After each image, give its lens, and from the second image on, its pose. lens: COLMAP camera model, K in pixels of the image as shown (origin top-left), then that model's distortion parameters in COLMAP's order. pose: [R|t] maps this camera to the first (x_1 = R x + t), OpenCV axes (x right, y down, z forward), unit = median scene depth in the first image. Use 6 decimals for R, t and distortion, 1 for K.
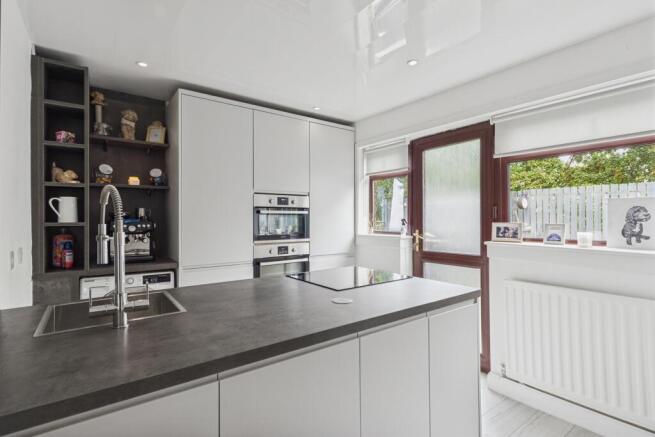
lens RADIAL K [[314.6, 0, 325.6], [0, 314.6, 220.5], [0, 0, 1]] dist [-0.000320, -0.000078]
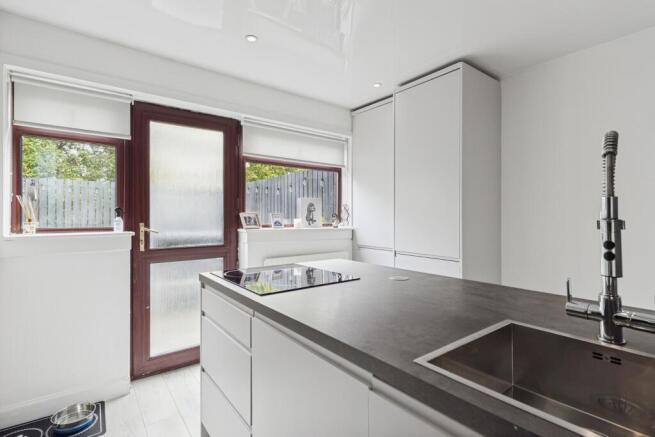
lens RADIAL K [[319.2, 0, 326.1], [0, 319.2, 216.8], [0, 0, 1]] dist [0.002481, 0.000017]
pose [[-0.019179, -0.000451, 0.999816, -0.556281], [0.005028, 0.999987, 0.000547, 0.021046], [-0.999803, 0.005038, -0.019177, 0.659983]]
